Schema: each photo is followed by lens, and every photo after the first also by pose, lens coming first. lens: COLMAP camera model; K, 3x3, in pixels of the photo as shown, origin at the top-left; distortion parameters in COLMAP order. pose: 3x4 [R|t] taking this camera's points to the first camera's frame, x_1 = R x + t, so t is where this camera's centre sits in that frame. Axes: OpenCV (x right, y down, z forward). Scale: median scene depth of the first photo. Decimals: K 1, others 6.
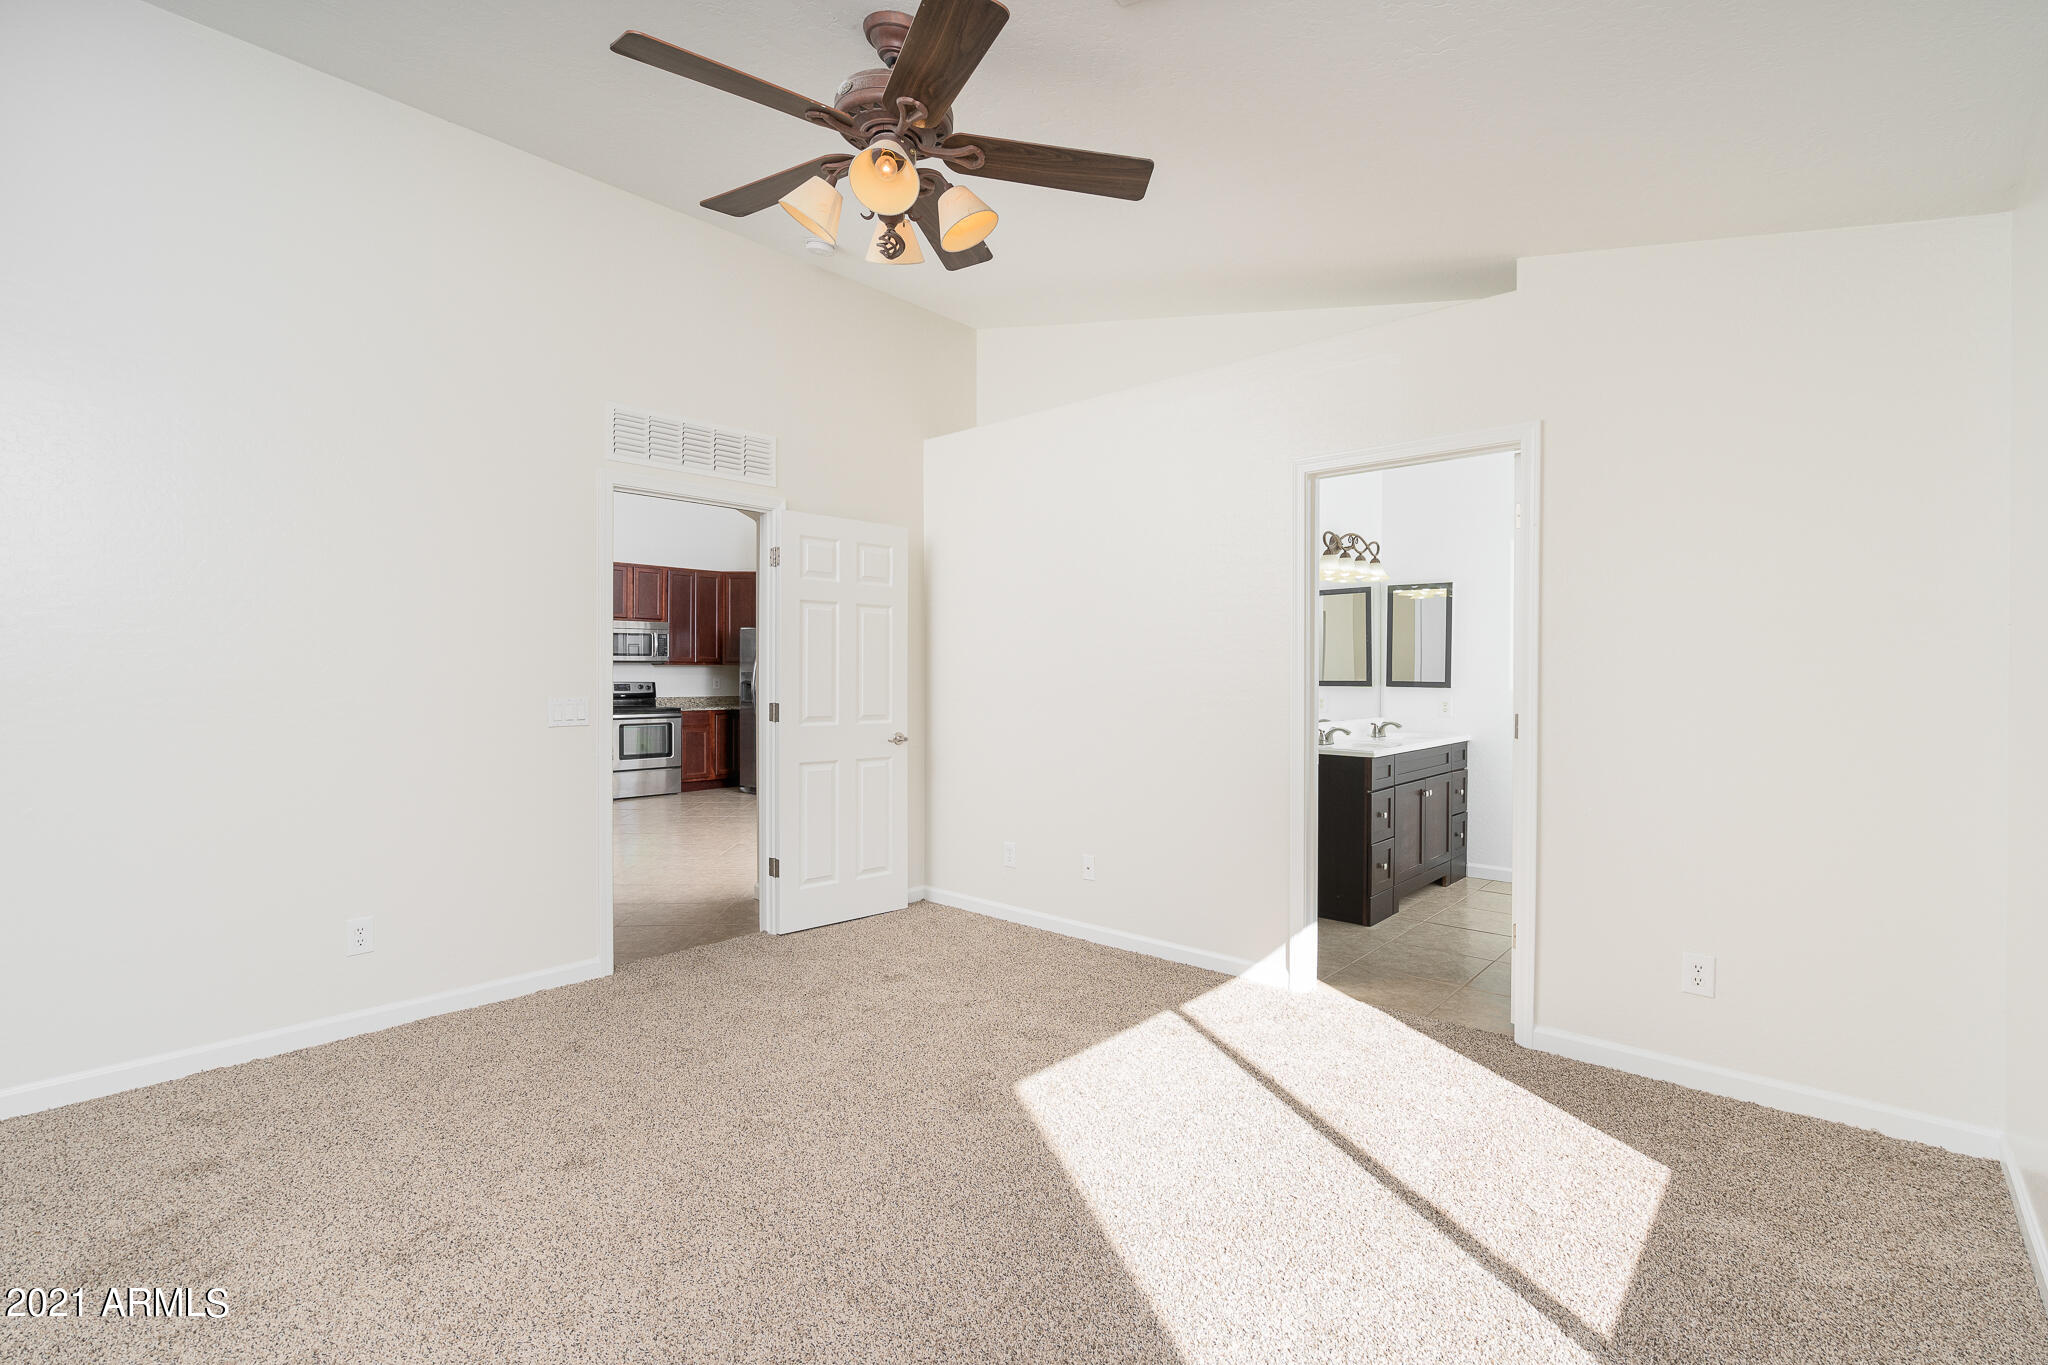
lens RADIAL K [[929.4, 0, 1029.1], [0, 929.4, 686.3], [0, 0, 1]] dist [-0.005664, 0.001077]
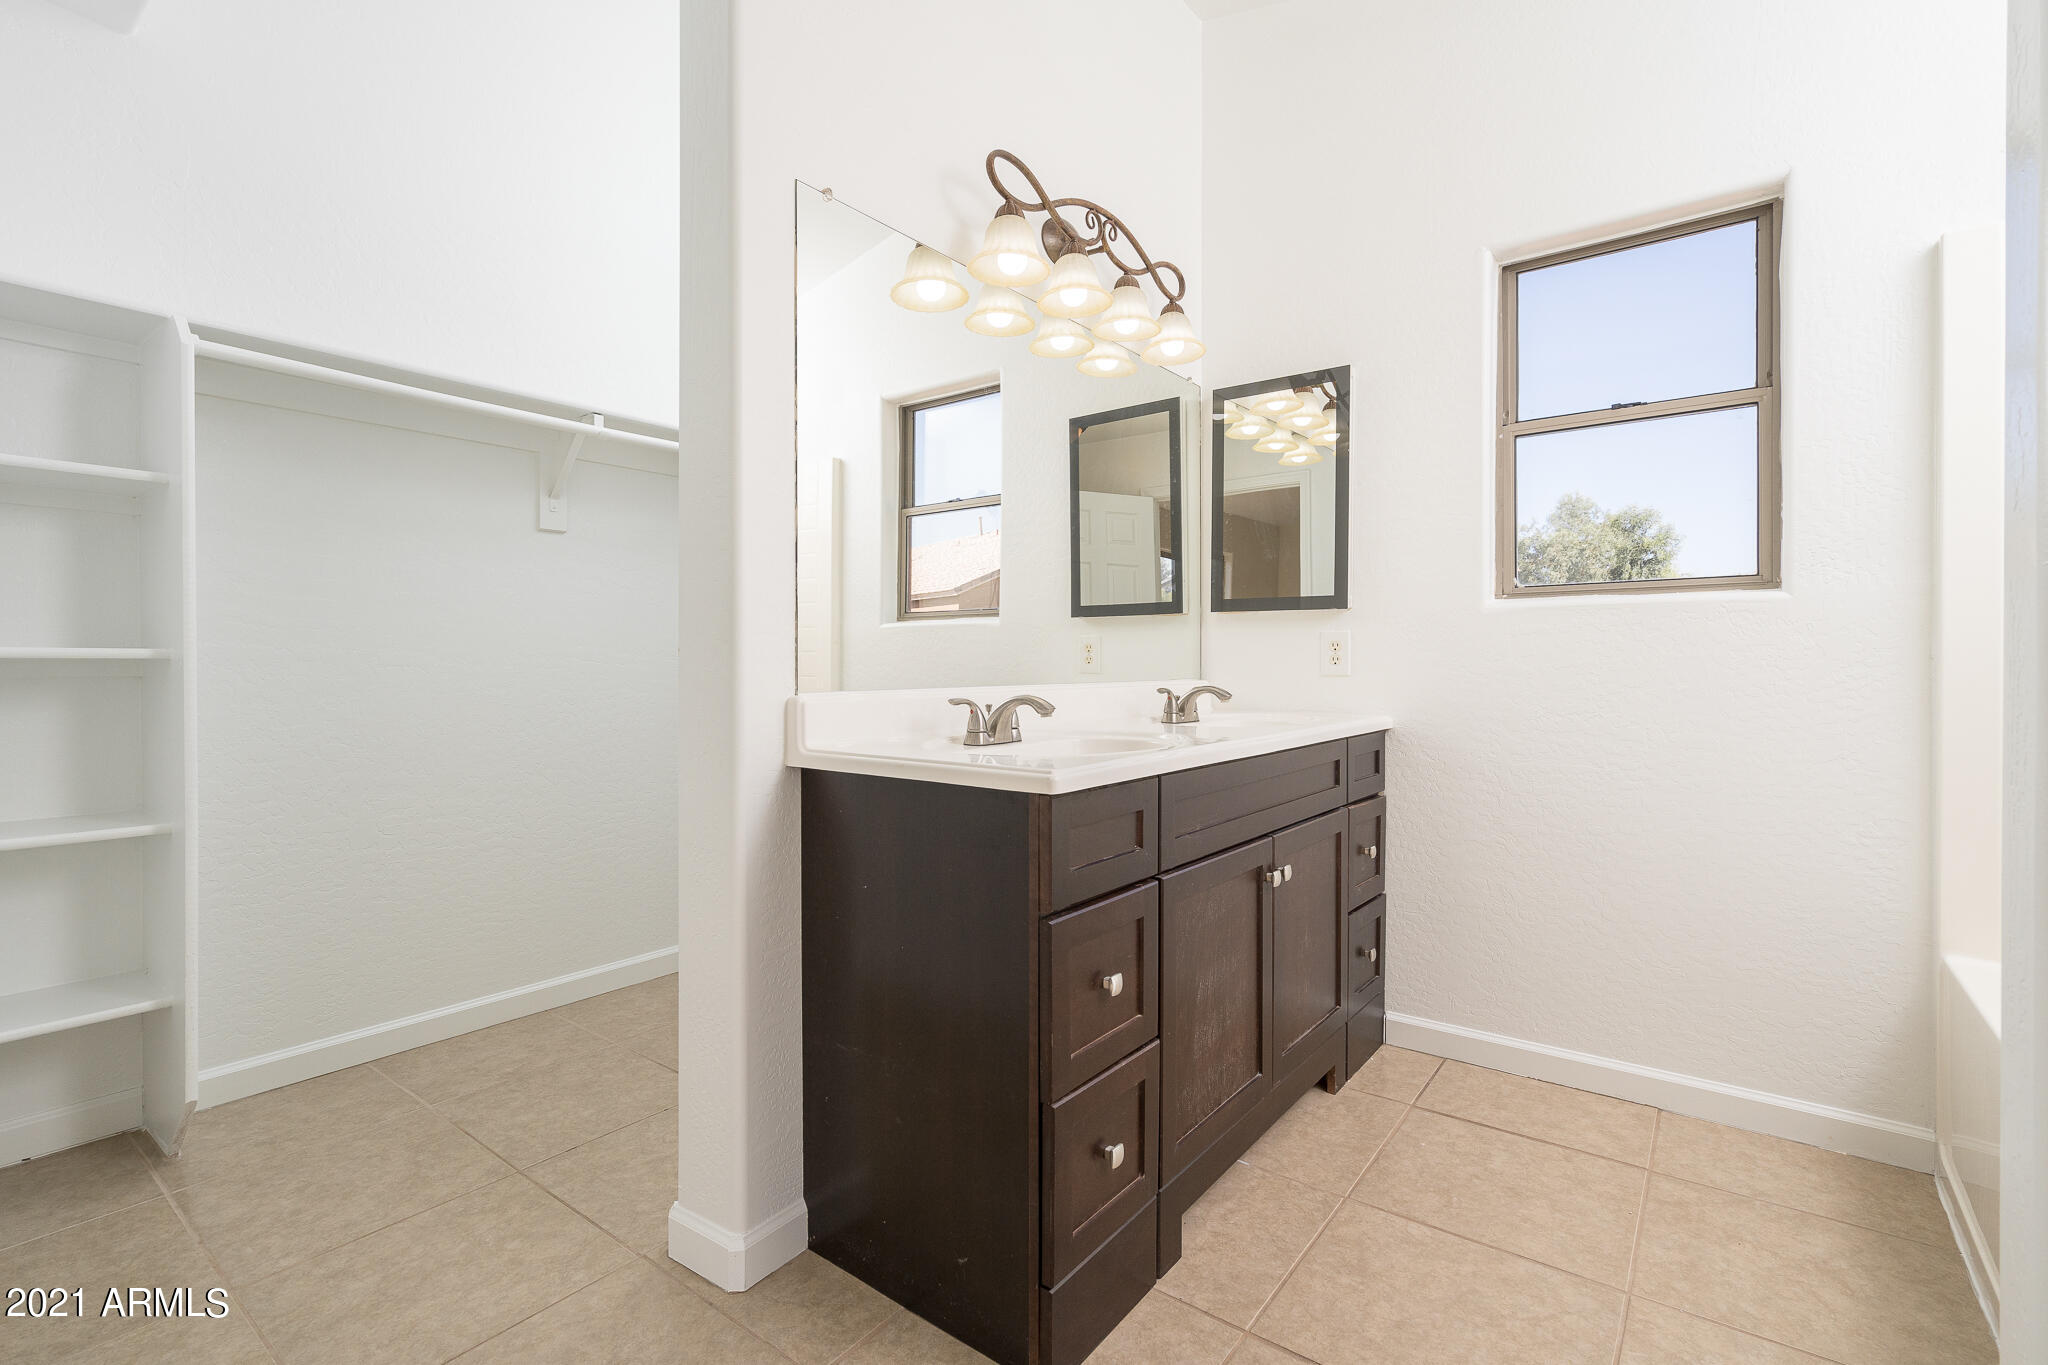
lens RADIAL K [[929.4, 0, 1023.0], [0, 929.4, 673.5], [0, 0, 1]] dist [-0.005664, 0.001077]
pose [[0.997778, -0.004314, 0.066482, 0.277327], [0.004404, 0.999990, -0.001222, 0.032673], [-0.066476, 0.001512, 0.997787, 0.583440]]
